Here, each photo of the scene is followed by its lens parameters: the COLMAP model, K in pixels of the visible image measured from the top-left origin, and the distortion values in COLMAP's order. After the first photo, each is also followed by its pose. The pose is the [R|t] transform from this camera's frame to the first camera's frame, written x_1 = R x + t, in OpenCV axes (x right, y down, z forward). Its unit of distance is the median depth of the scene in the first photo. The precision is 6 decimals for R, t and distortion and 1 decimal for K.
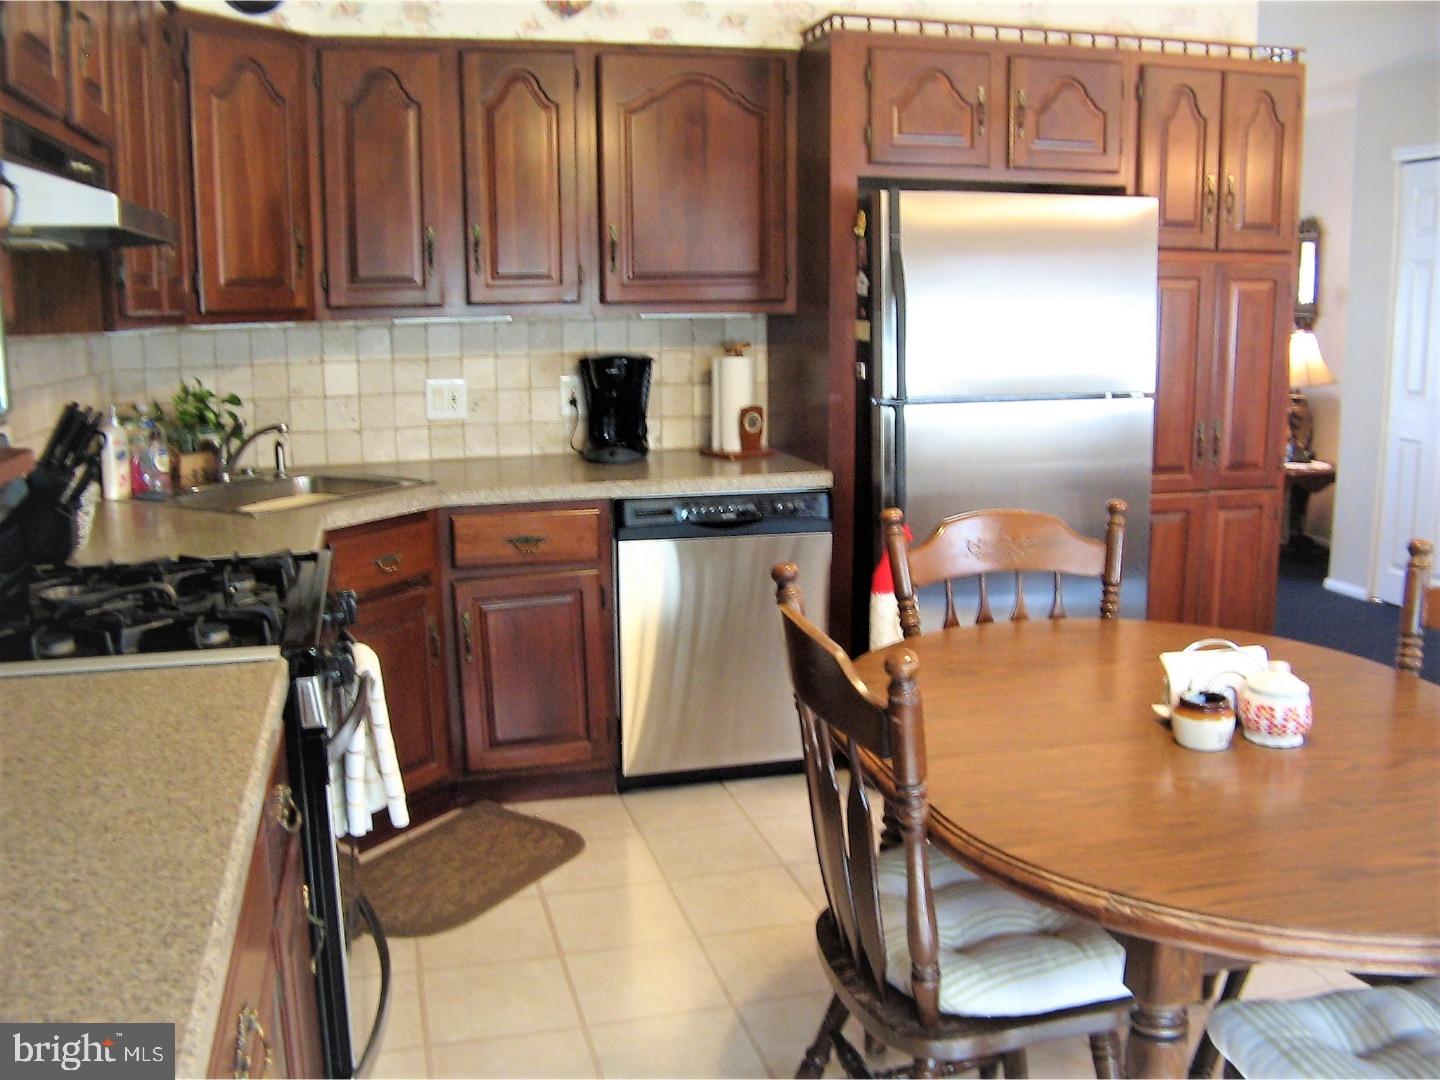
lens RADIAL K [[1290.2, 0, 720.8], [0, 1290.2, 569.8], [0, 0, 1]] dist [-0.150436, 0.109093]
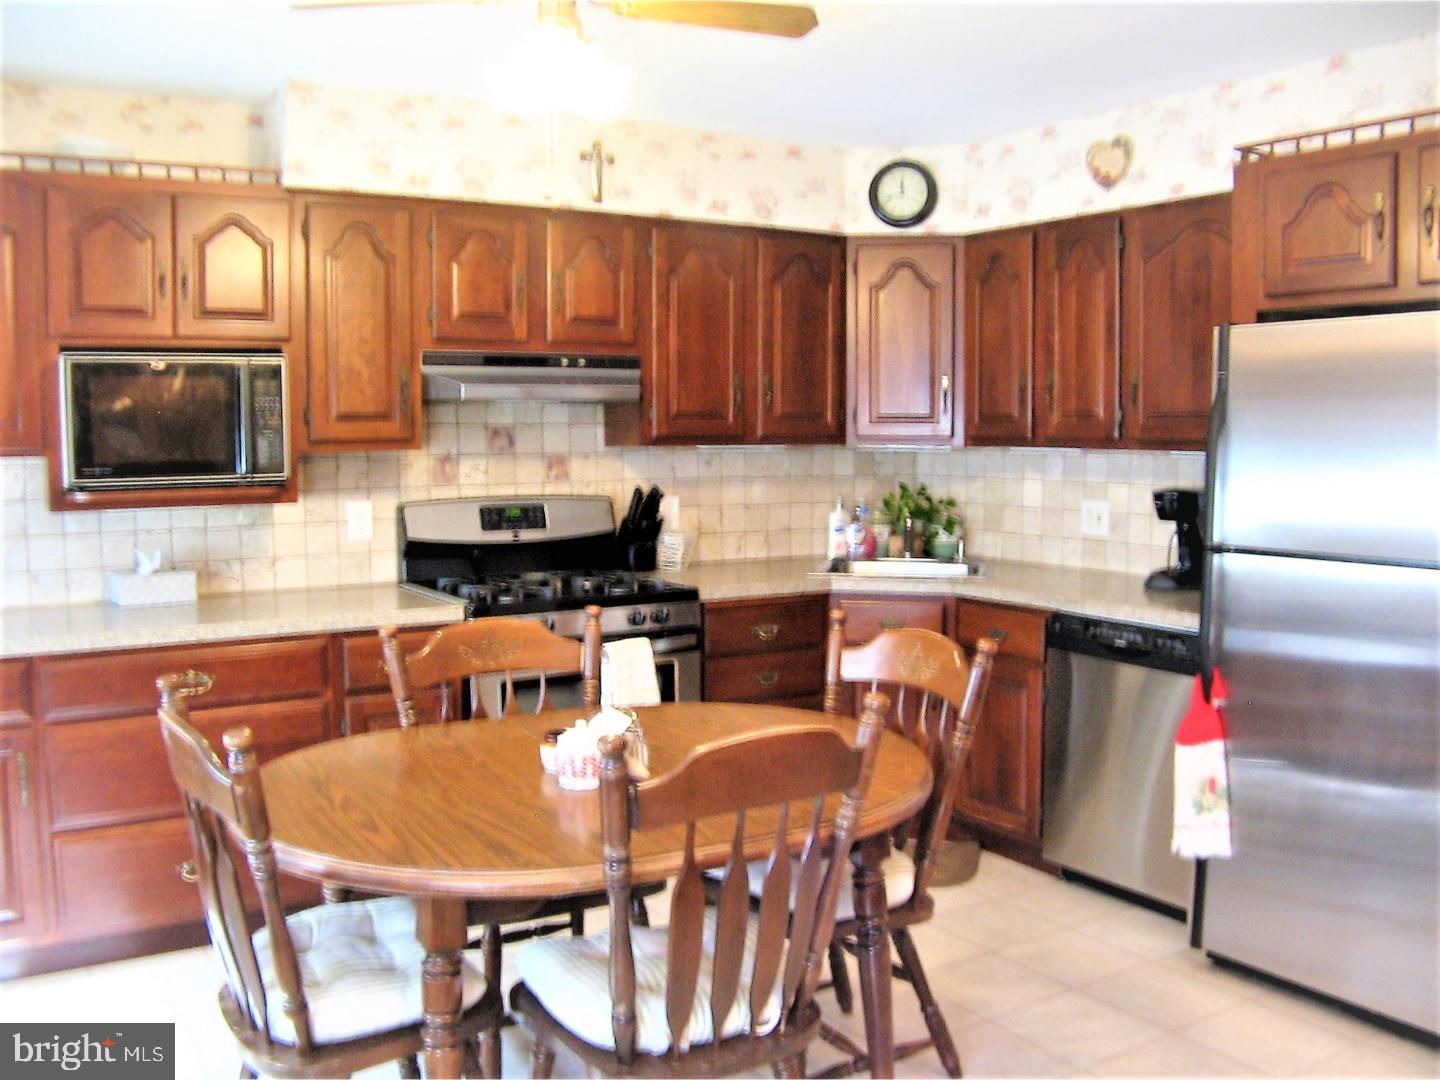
lens RADIAL K [[1290.2, 0, 720.8], [0, 1290.2, 569.8], [0, 0, 1]] dist [-0.150436, 0.109093]
pose [[0.310568, 0.110250, -0.944136, 0.815926], [-0.198326, 0.978907, 0.049072, -0.080687], [0.929631, 0.172007, 0.325882, 0.332491]]
